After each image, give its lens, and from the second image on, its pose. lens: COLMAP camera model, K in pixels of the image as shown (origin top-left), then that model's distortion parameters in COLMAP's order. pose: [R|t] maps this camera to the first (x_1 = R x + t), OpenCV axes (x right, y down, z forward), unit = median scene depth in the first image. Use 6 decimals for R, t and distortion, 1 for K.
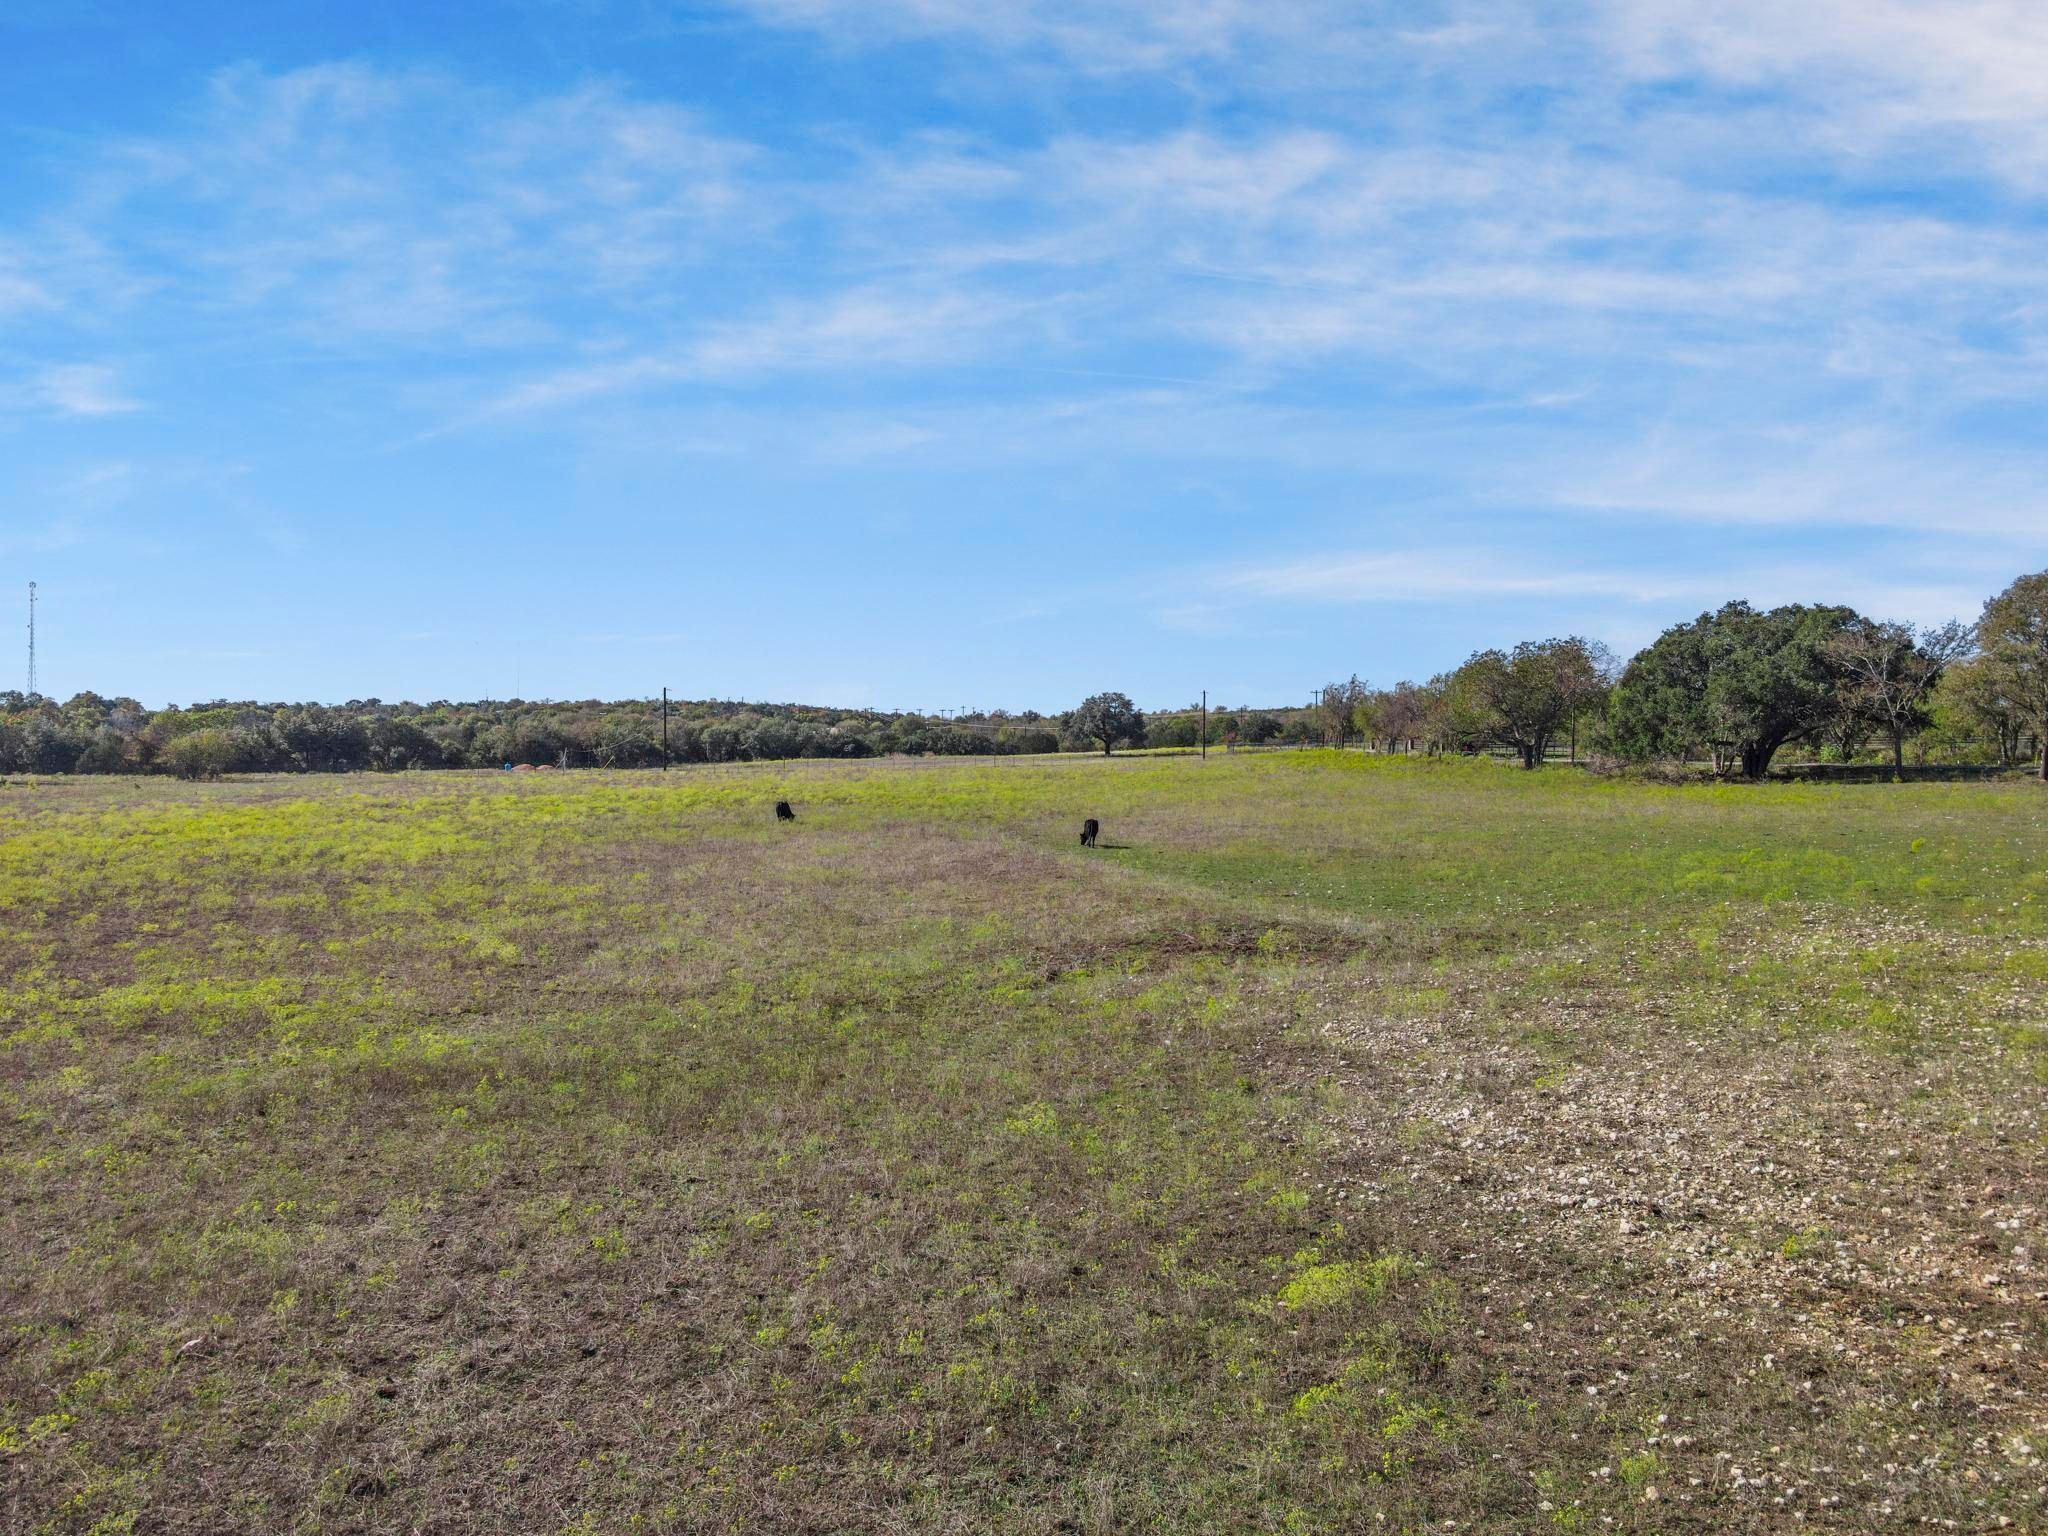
lens RADIAL K [[1552.1, 0, 1024.0], [0, 1552.1, 768.0], [0, 0, 1]] dist [0.008838, 0.011439]
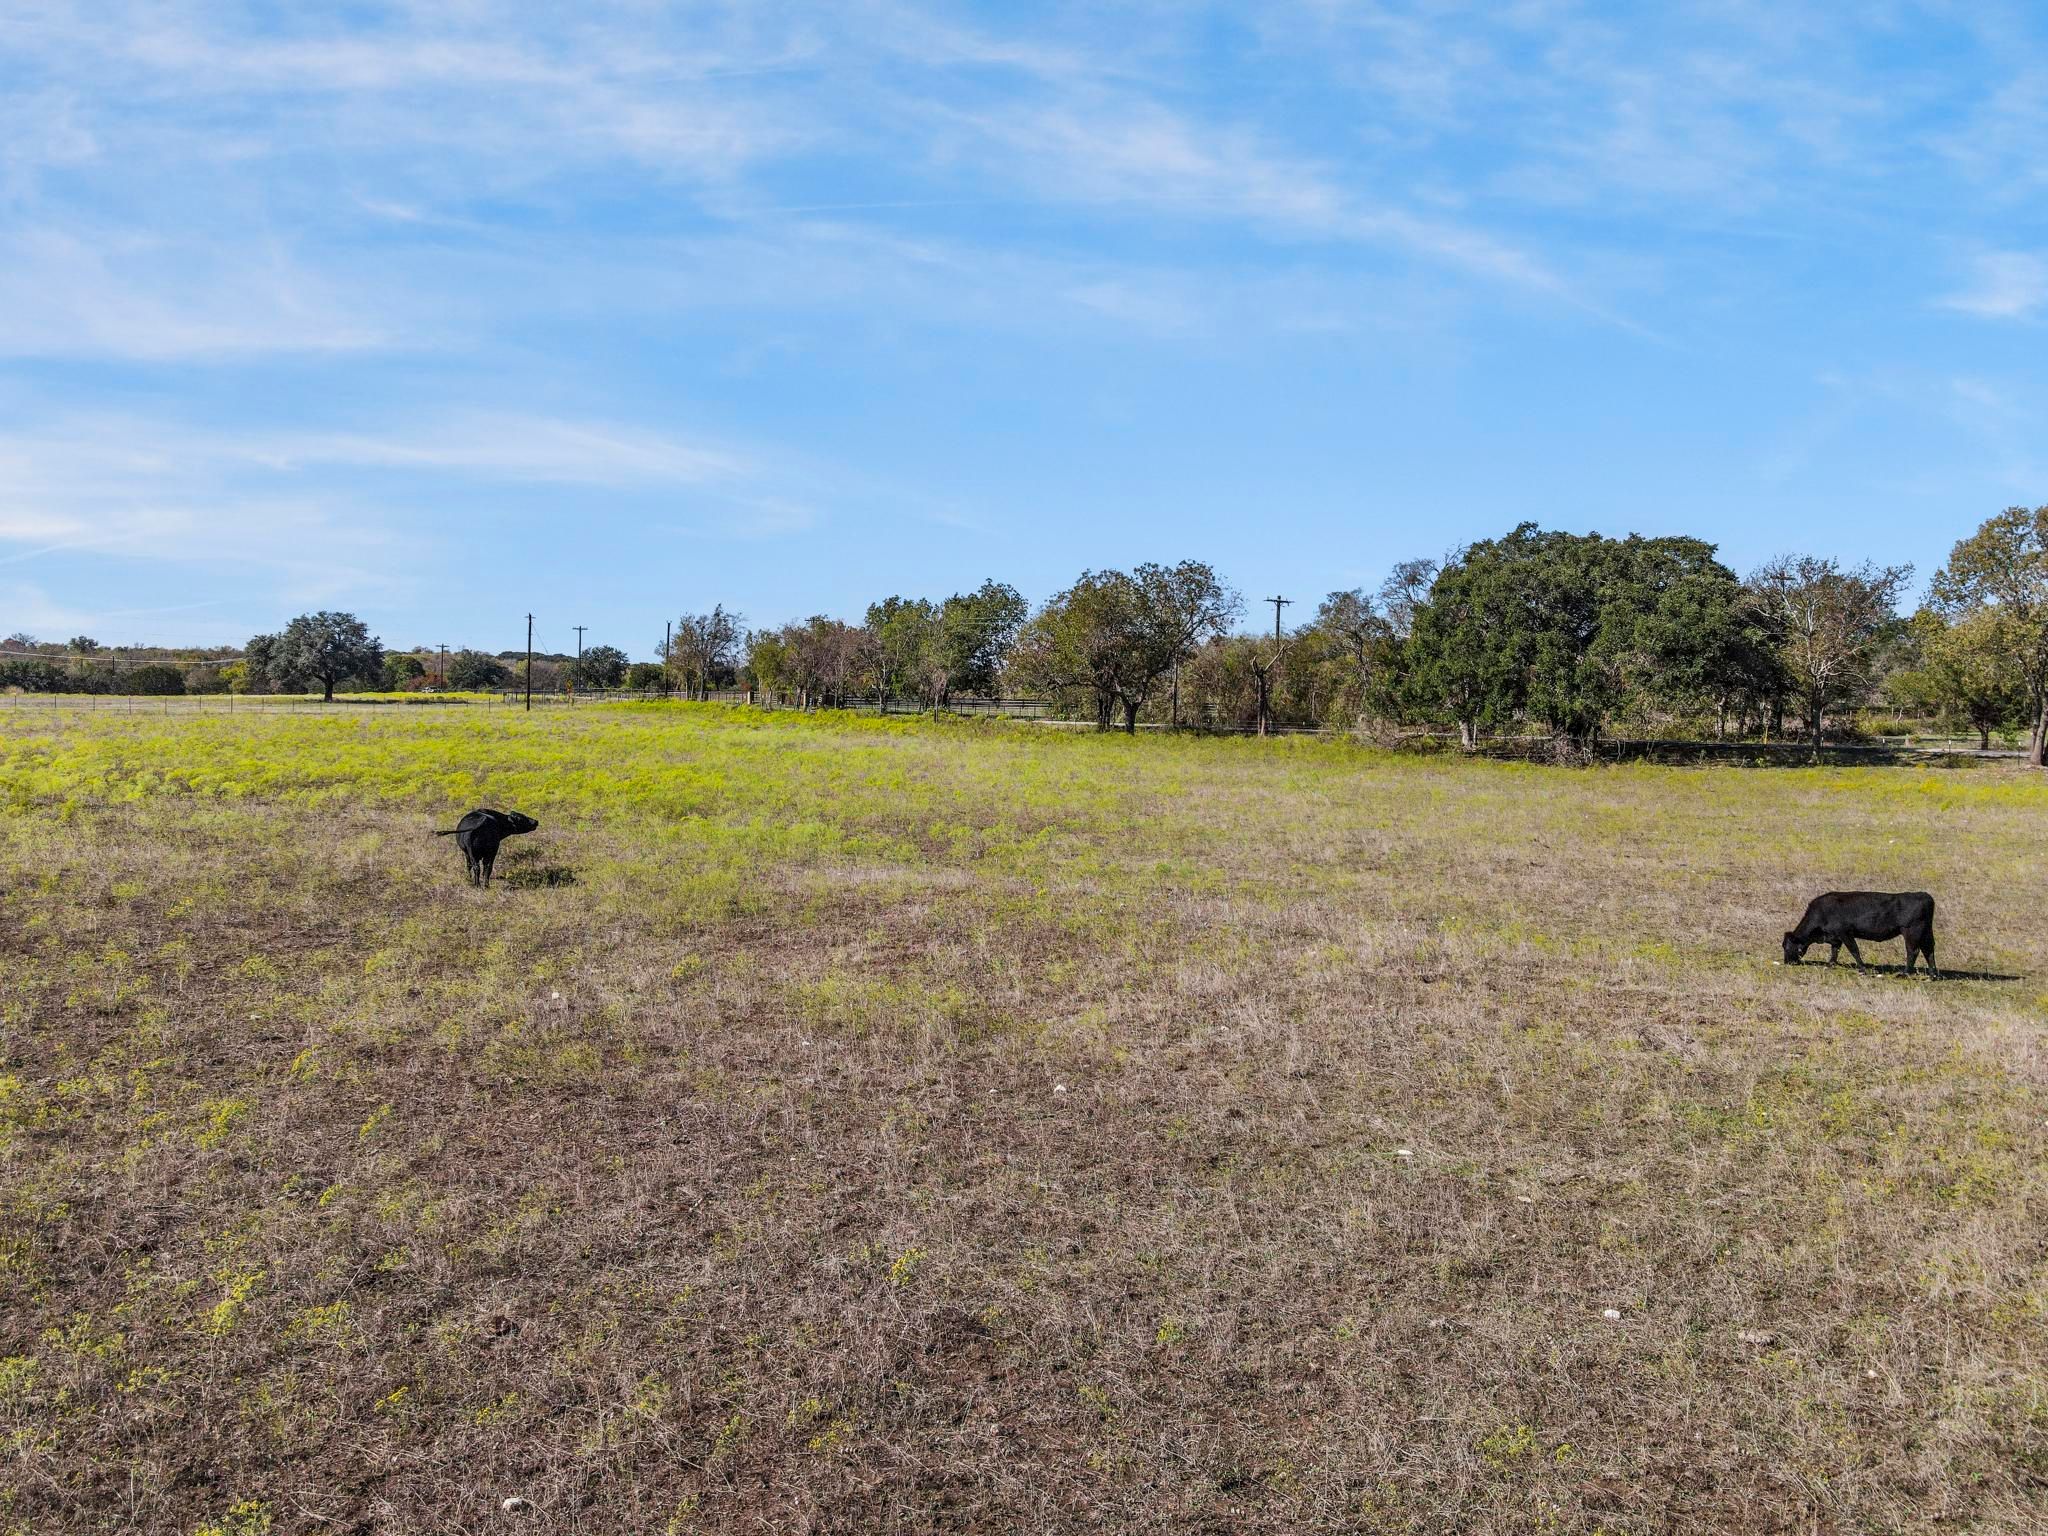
lens RADIAL K [[1552.1, 0, 1024.0], [0, 1552.1, 768.0], [0, 0, 1]] dist [0.008838, 0.011439]
pose [[0.816280, -0.000190, 0.577657, -0.096969], [-0.017174, 0.999550, 0.024598, -0.000585], [-0.577401, -0.030000, 0.815909, 0.246158]]
